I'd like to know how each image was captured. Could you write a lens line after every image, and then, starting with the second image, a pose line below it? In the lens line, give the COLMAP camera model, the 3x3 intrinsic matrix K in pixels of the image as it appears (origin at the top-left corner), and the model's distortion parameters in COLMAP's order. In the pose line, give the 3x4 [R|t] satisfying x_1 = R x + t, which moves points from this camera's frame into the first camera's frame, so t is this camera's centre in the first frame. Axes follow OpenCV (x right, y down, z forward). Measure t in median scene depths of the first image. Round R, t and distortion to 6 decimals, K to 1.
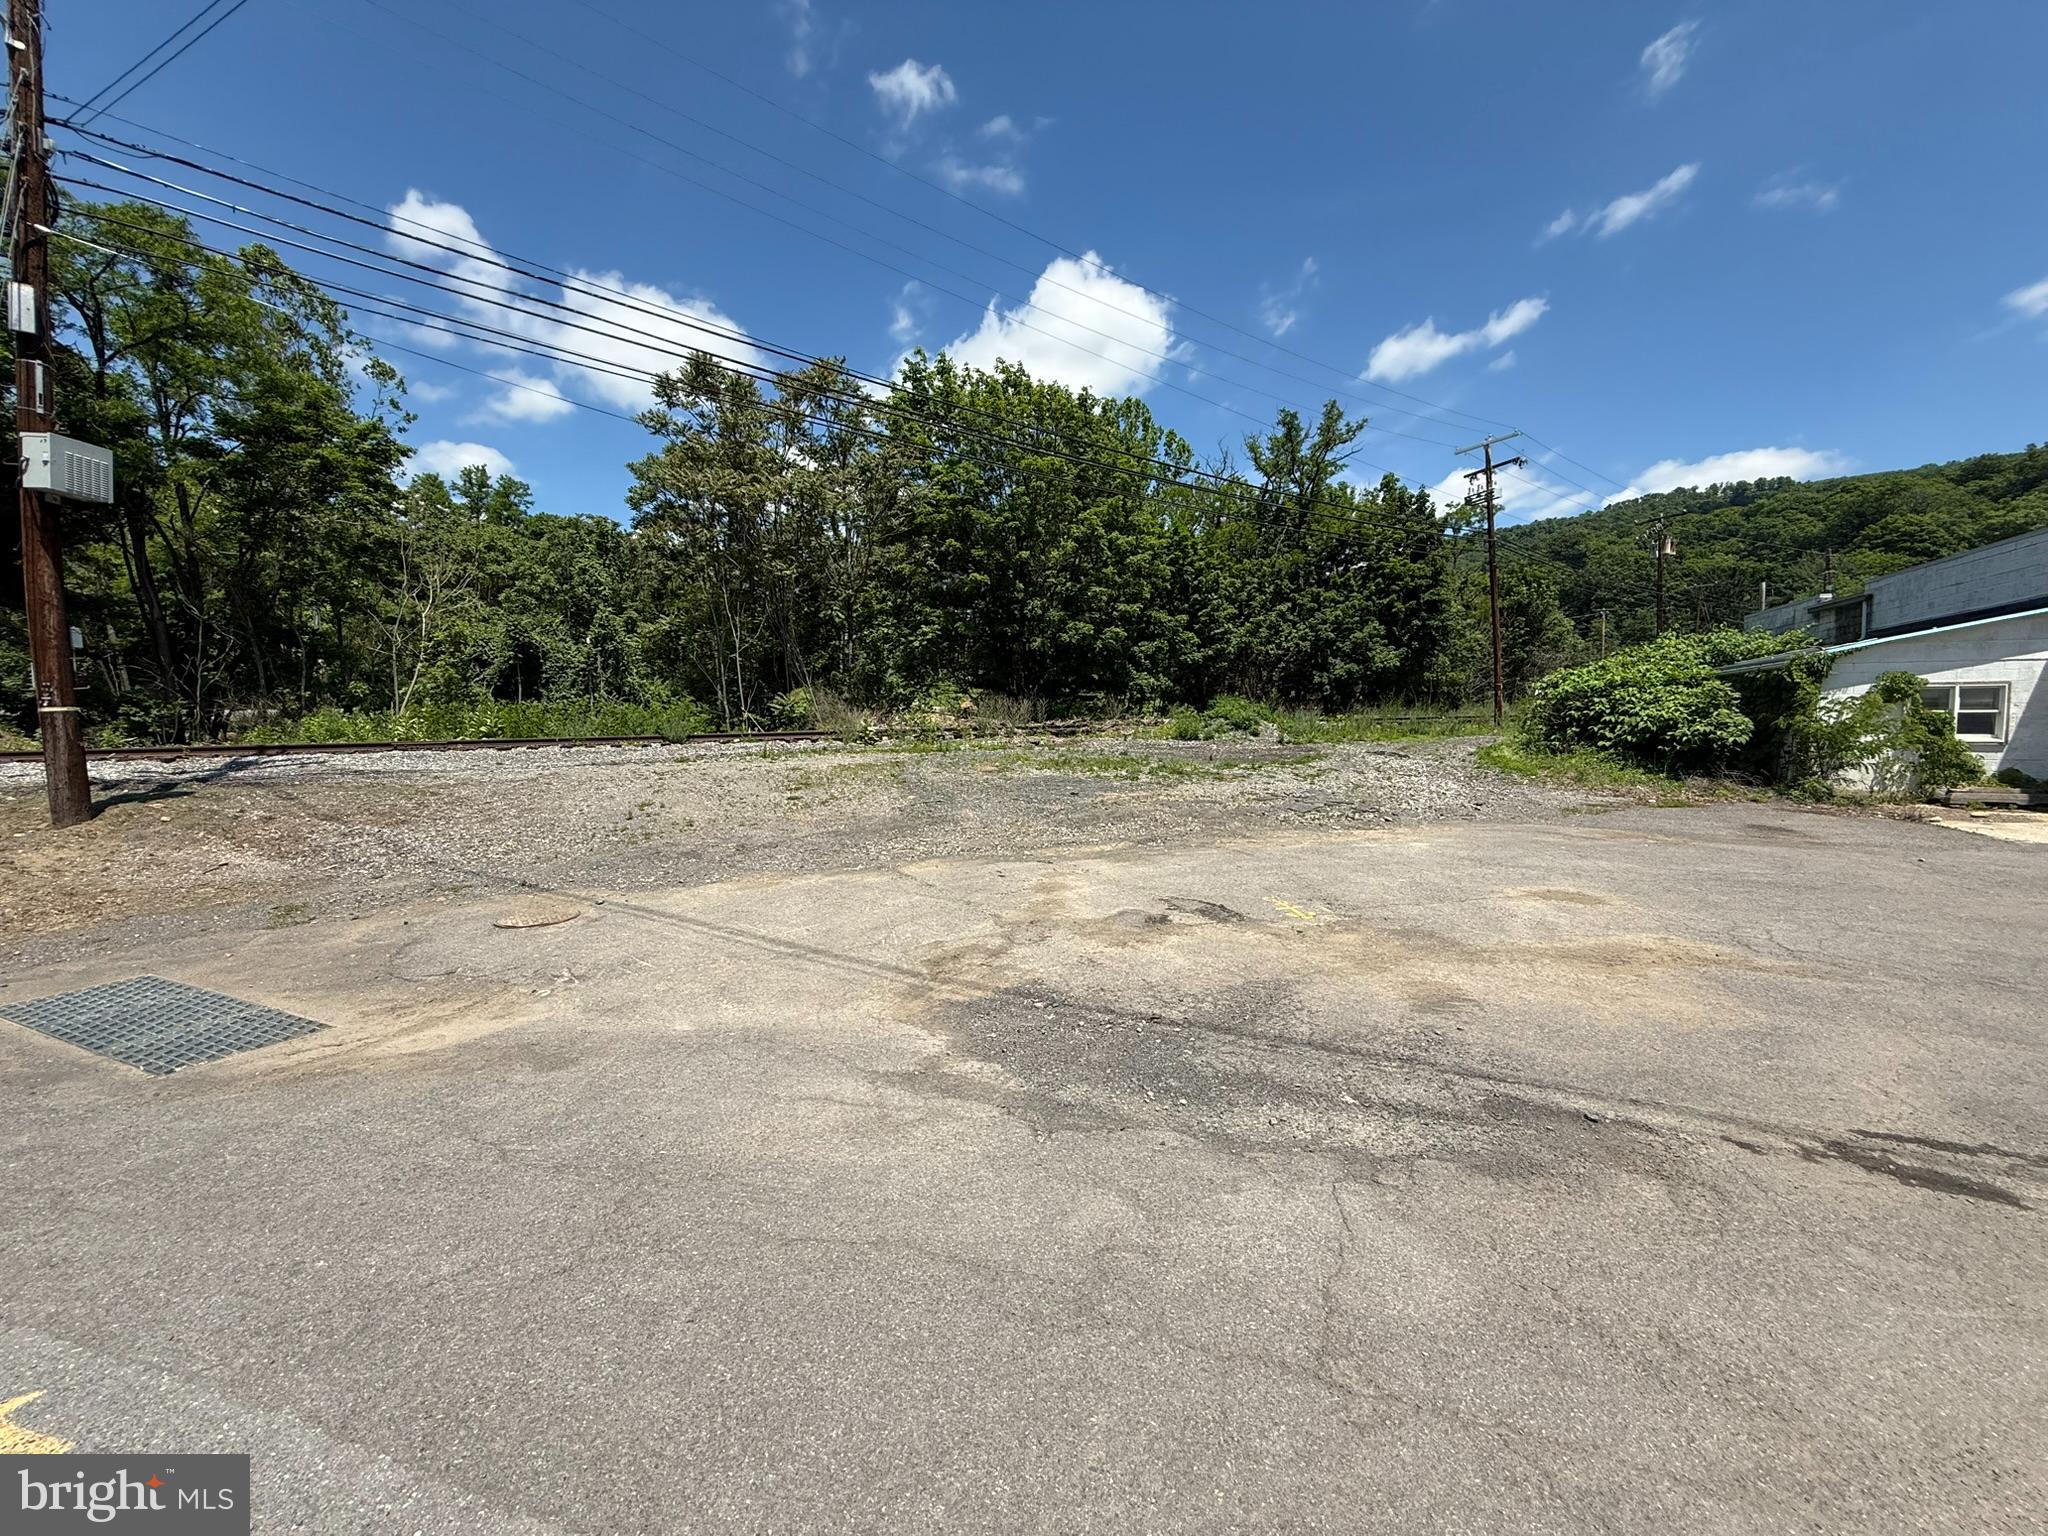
lens RADIAL K [[811.5, 0, 1025.1], [0, 811.5, 765.6], [0, 0, 1]] dist [0.006737, 0.000998]
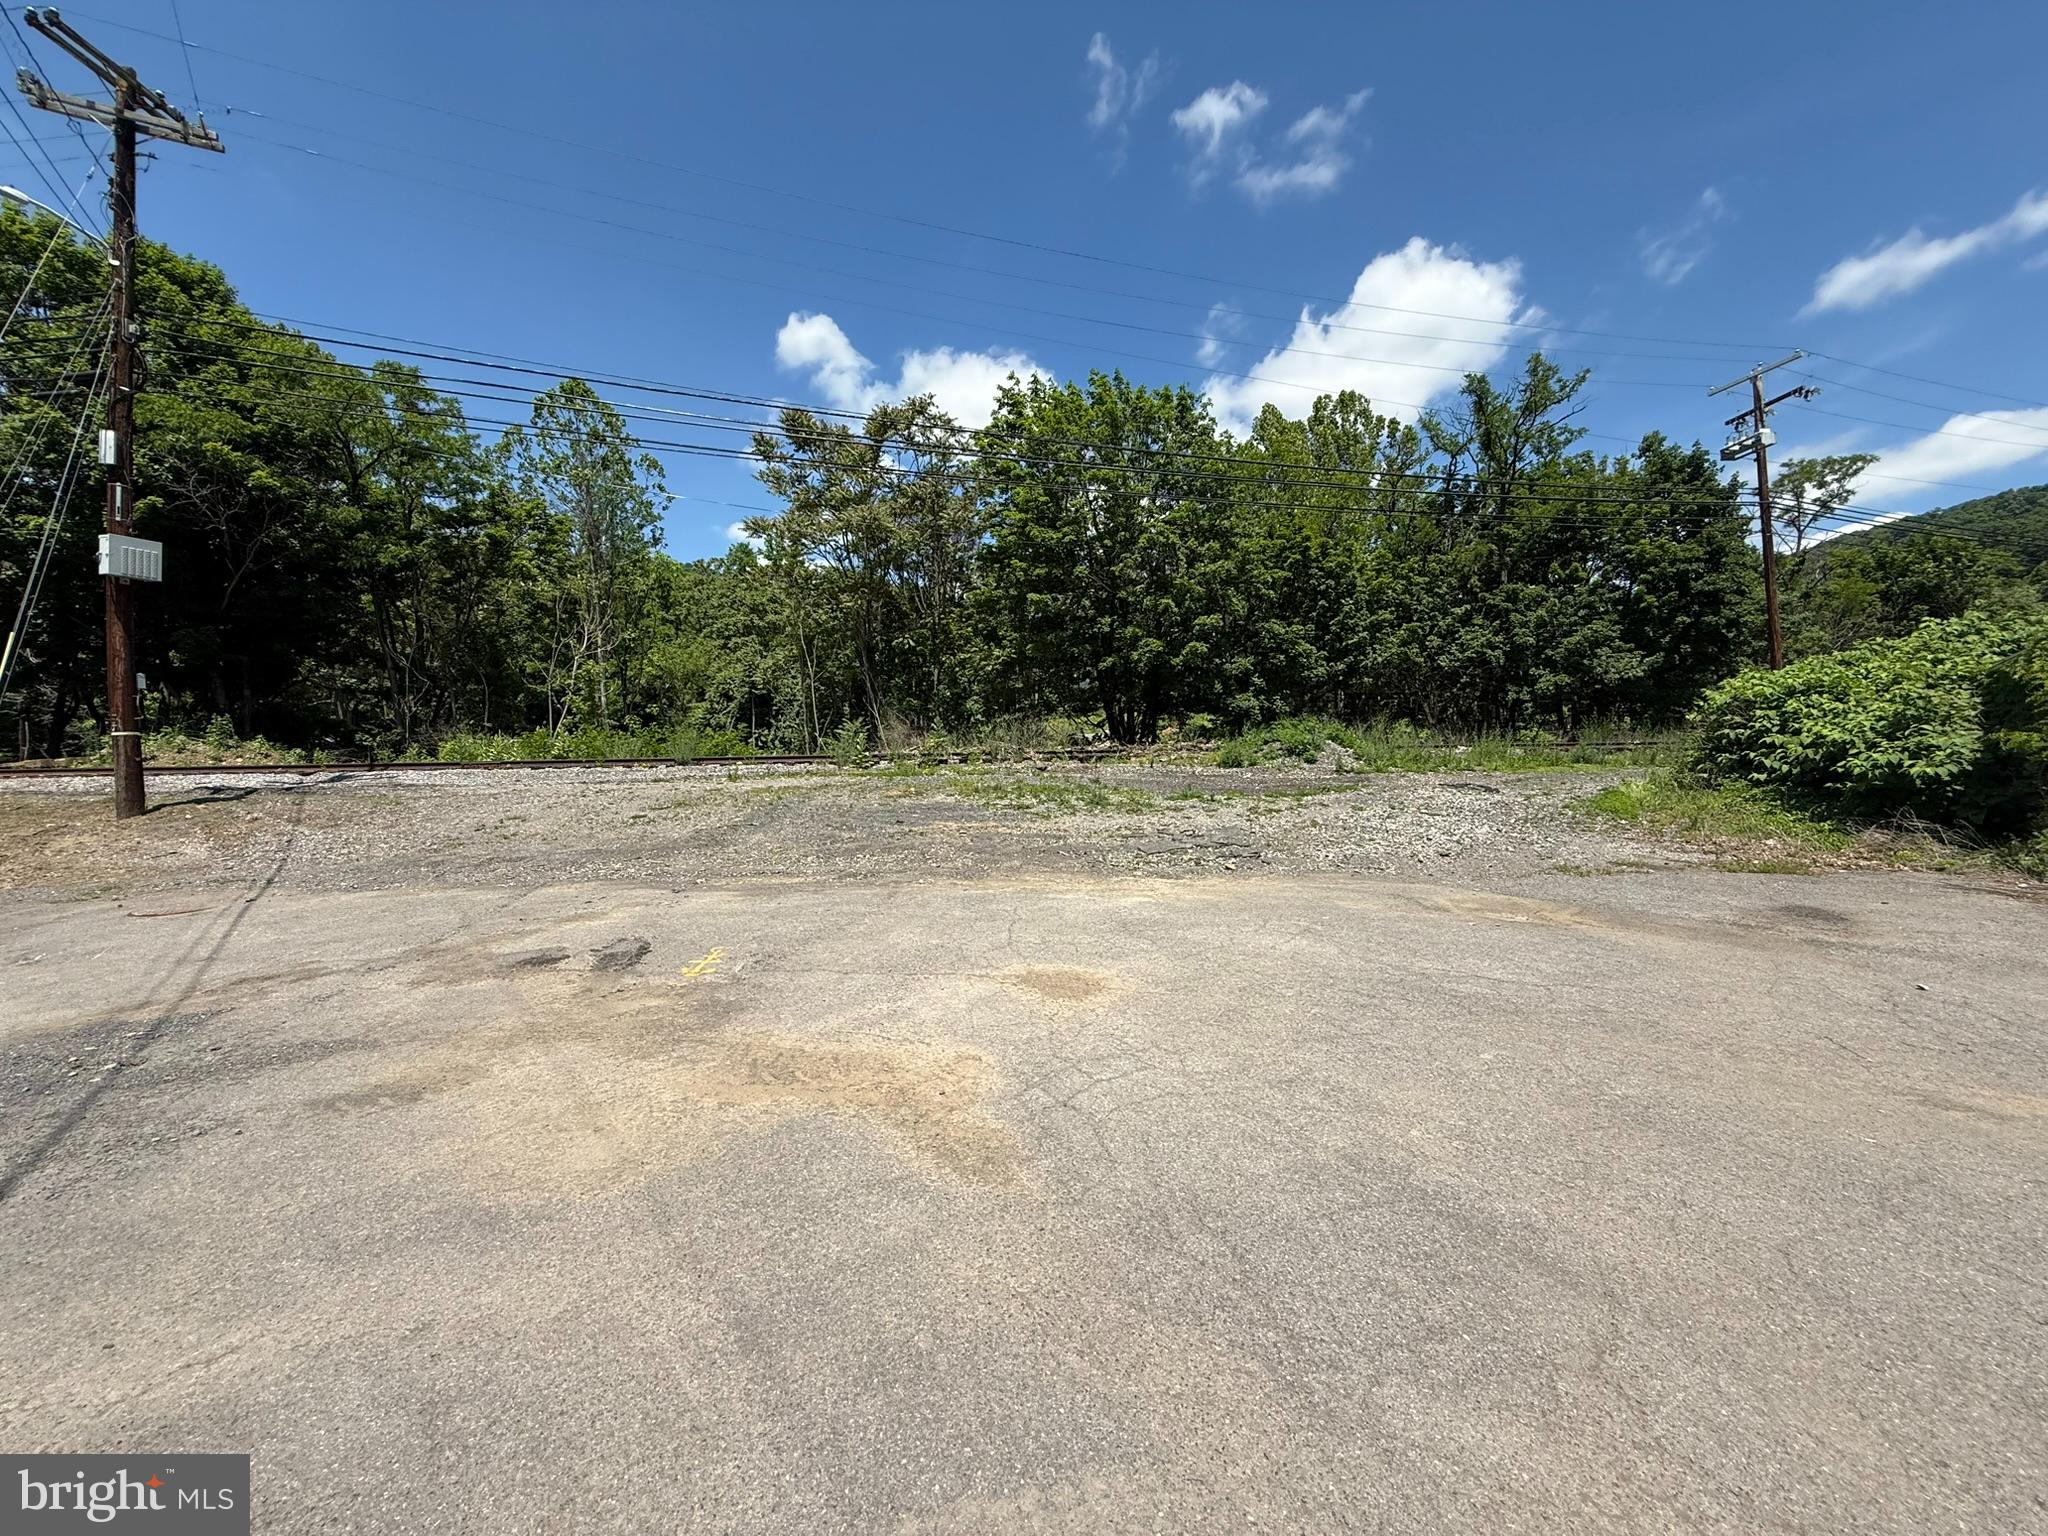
lens RADIAL K [[811.5, 0, 1036.3], [0, 811.5, 778.4], [0, 0, 1]] dist [0.006737, 0.000998]
pose [[0.938382, 0.012969, -0.345357, 0.231269], [-0.018849, 0.999729, -0.013673, -0.002803], [0.345086, 0.019340, 0.938372, 0.080705]]
